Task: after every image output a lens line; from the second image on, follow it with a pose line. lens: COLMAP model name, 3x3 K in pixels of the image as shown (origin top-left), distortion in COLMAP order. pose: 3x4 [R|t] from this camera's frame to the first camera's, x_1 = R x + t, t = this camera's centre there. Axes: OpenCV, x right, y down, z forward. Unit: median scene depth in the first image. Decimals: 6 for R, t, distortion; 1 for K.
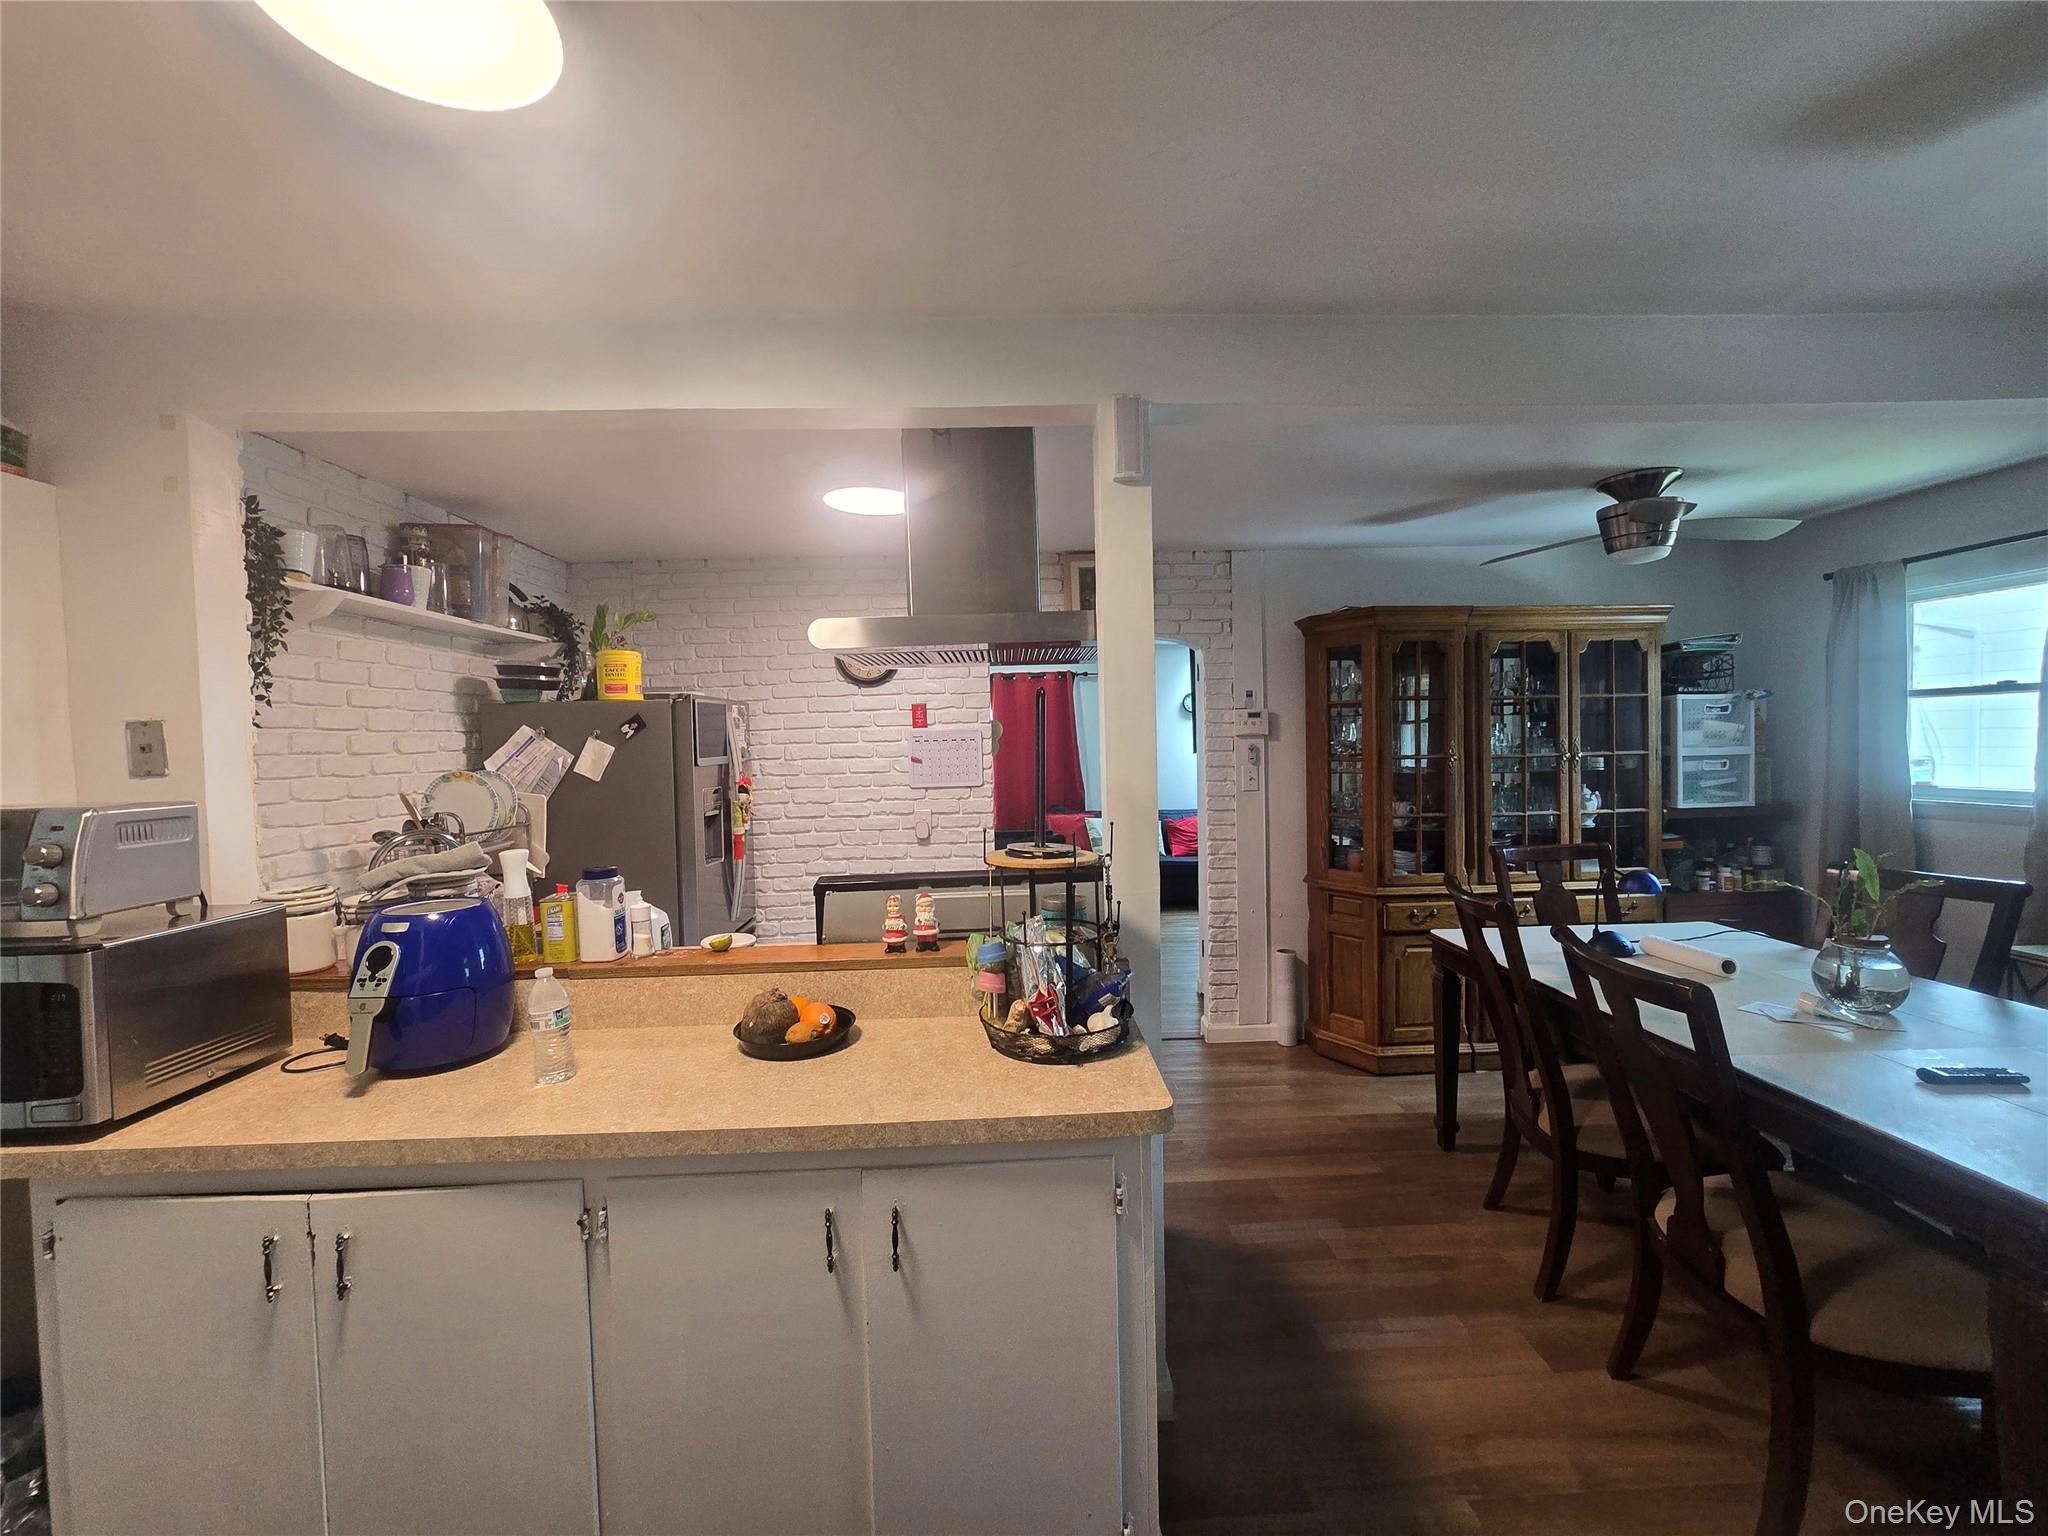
lens RADIAL K [[833.9, 0, 1030.7], [0, 833.9, 768.6], [0, 0, 1]] dist [-0.001877, 0.000154]
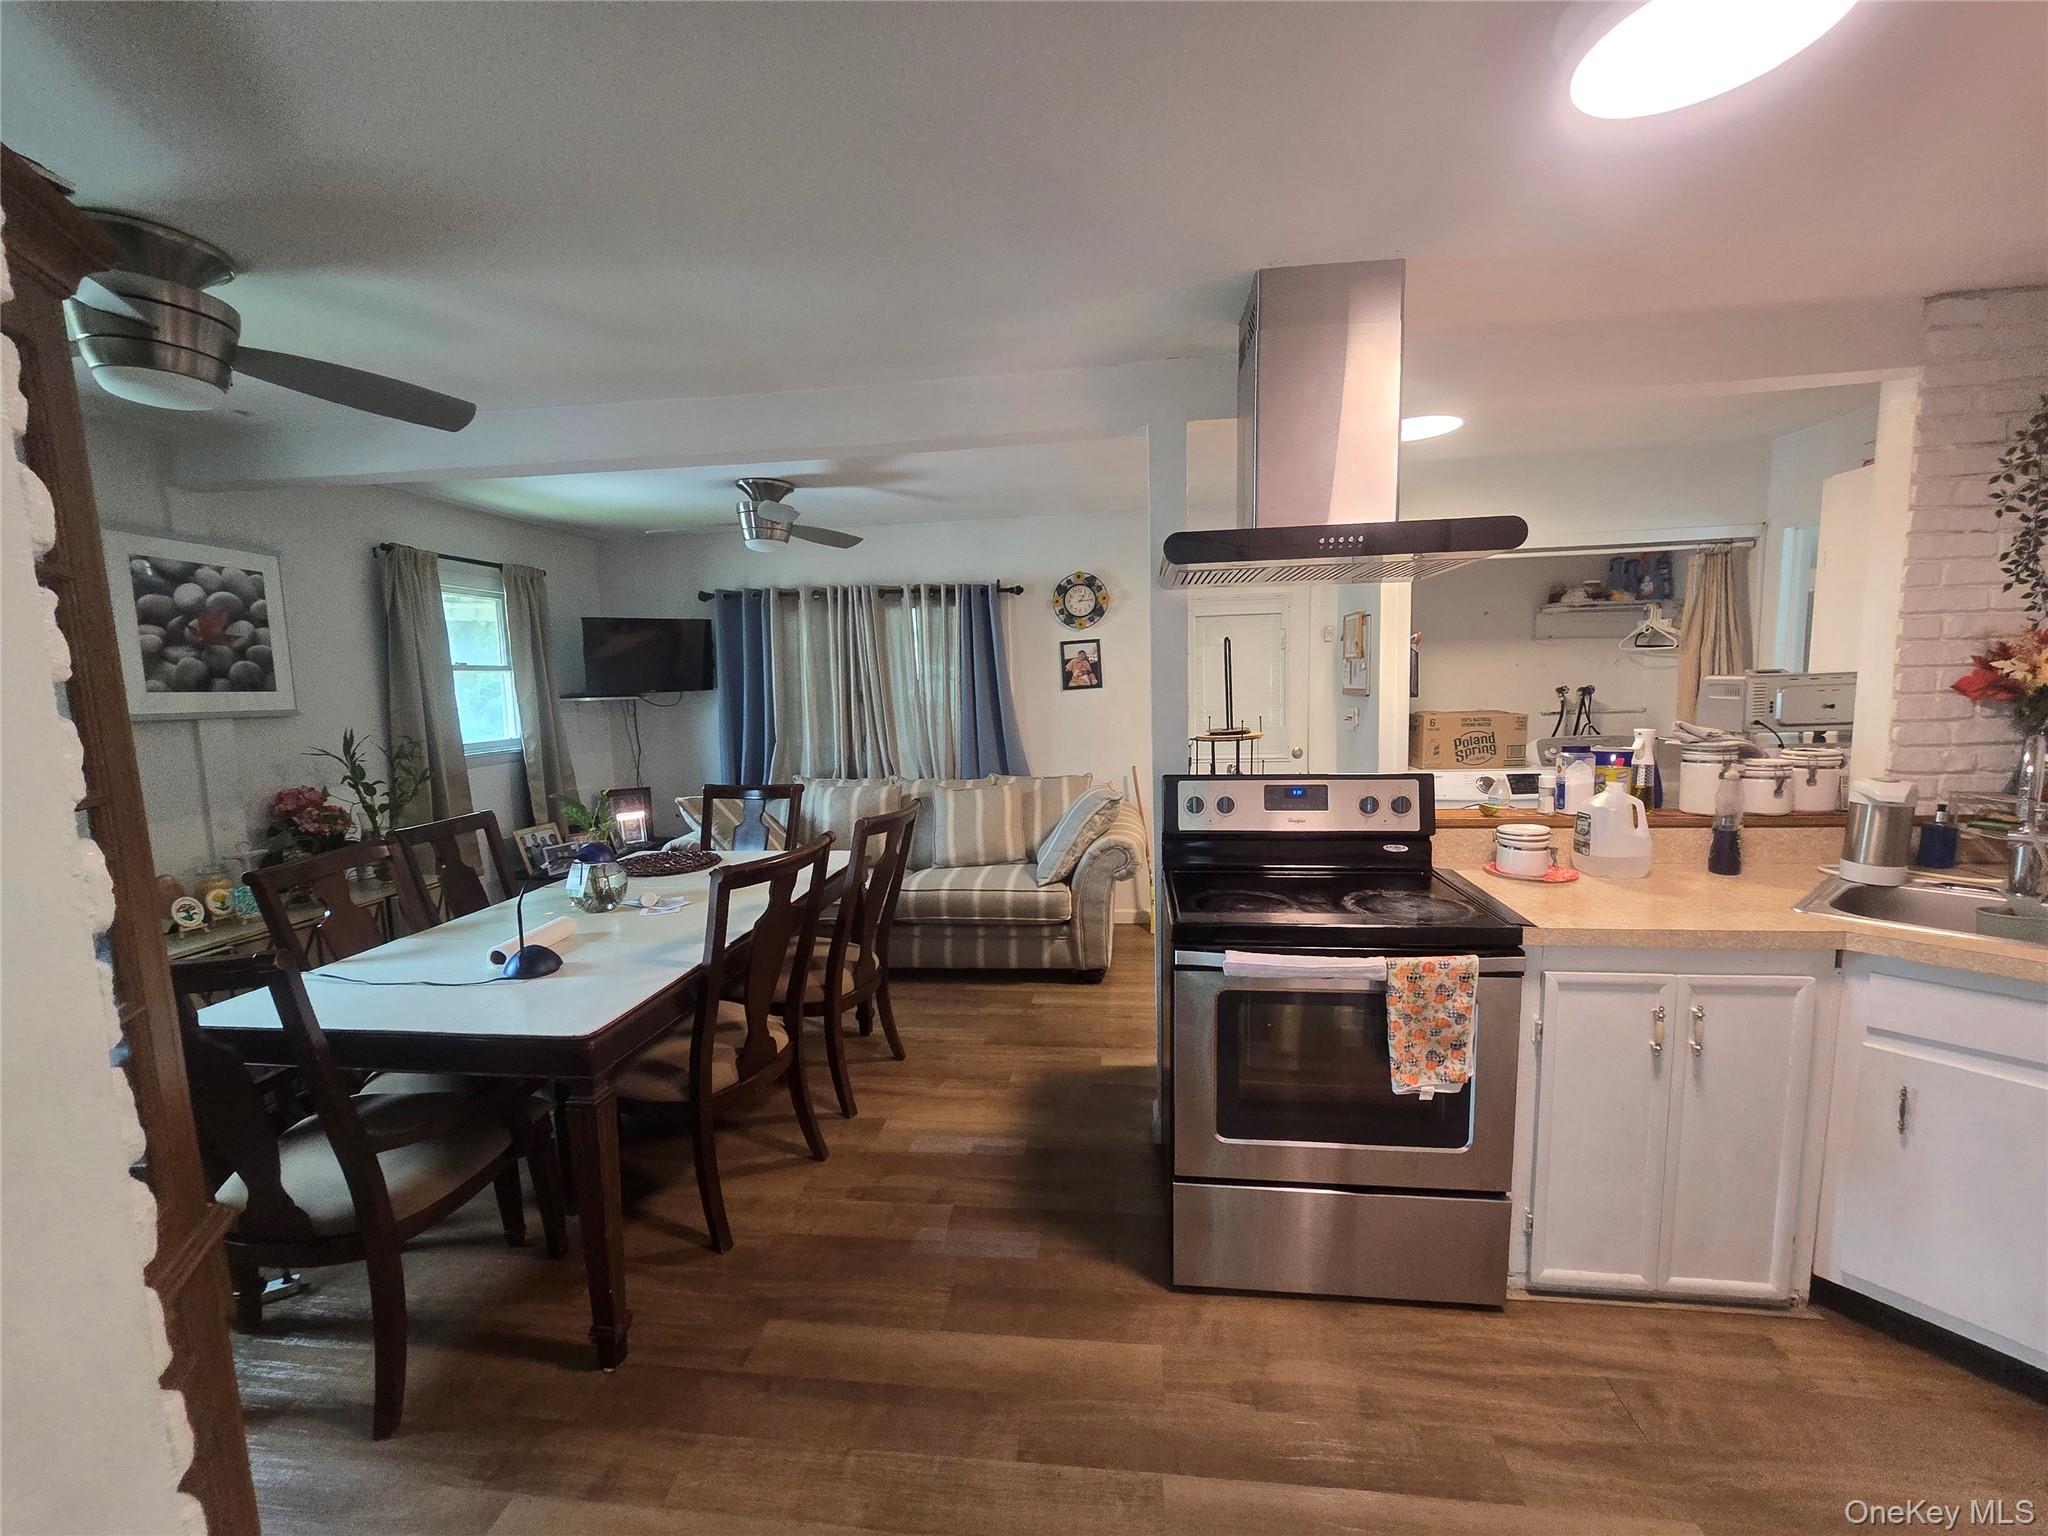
lens RADIAL K [[833.9, 0, 1029.4], [0, 833.9, 774.3], [0, 0, 1]] dist [-0.001877, 0.000154]
pose [[-0.987080, 0.030691, 0.157259, 0.107805], [0.052137, 0.989592, 0.134127, -0.056766], [-0.151506, 0.140594, -0.978407, 1.948048]]
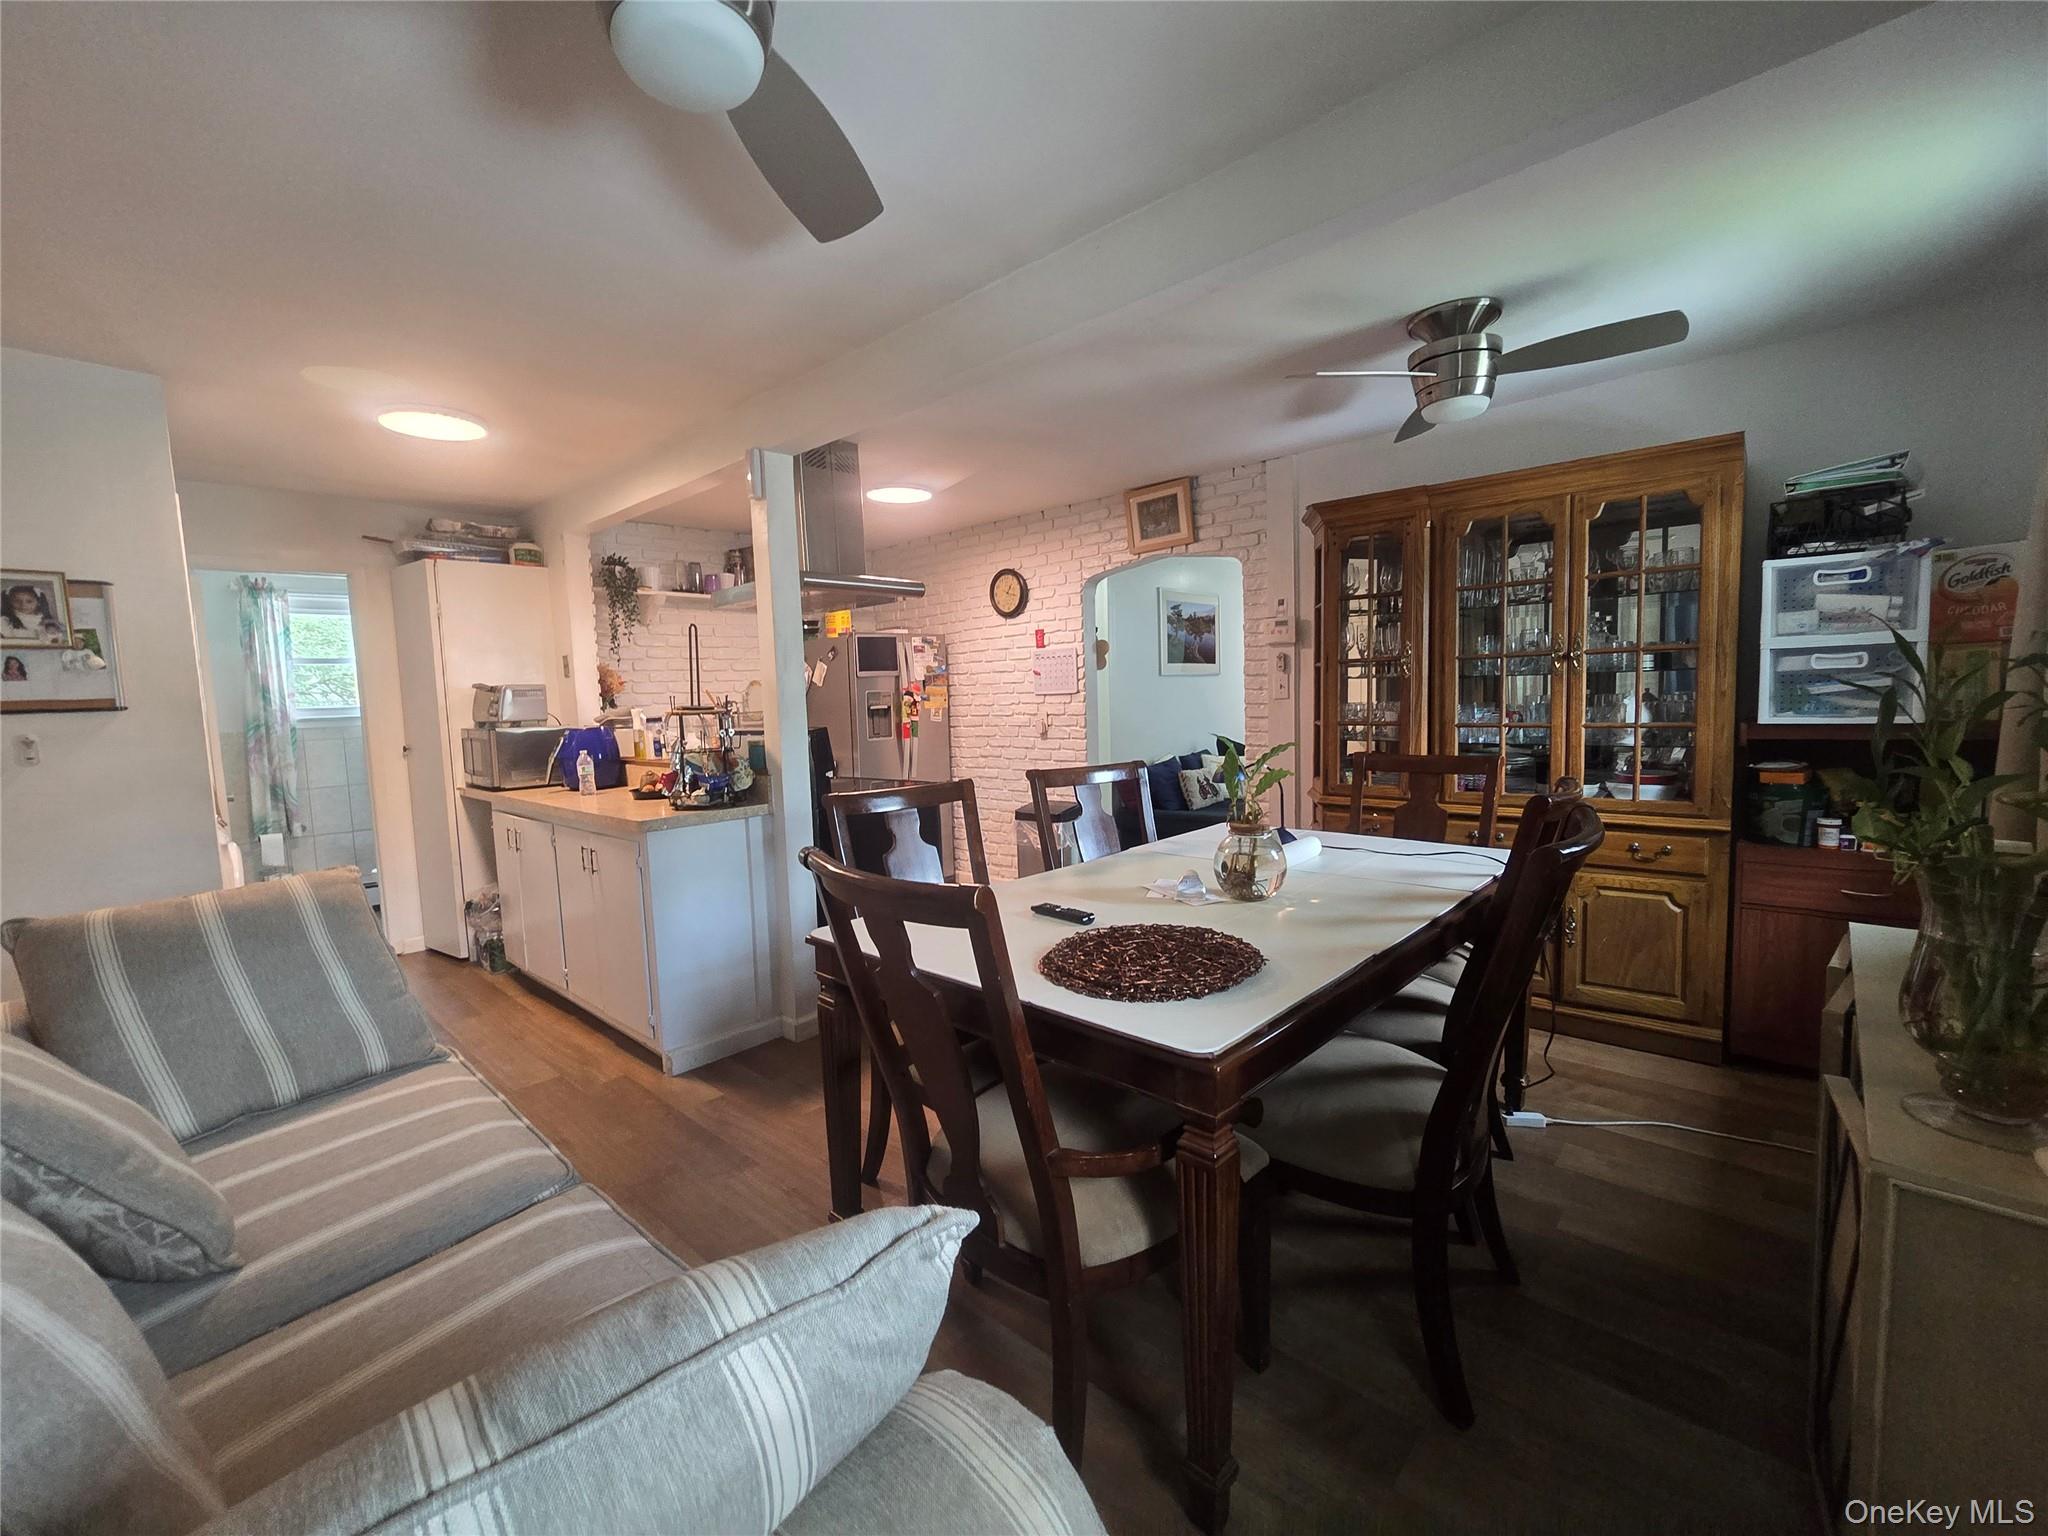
lens RADIAL K [[833.9, 0, 1023.3], [0, 833.9, 761.9], [0, 0, 1]] dist [-0.001877, 0.000154]
pose [[0.715444, 0.058860, -0.696187, 0.820258], [-0.005767, 0.996909, 0.078358, 0.027739], [0.698647, -0.052045, 0.713572, 0.059211]]
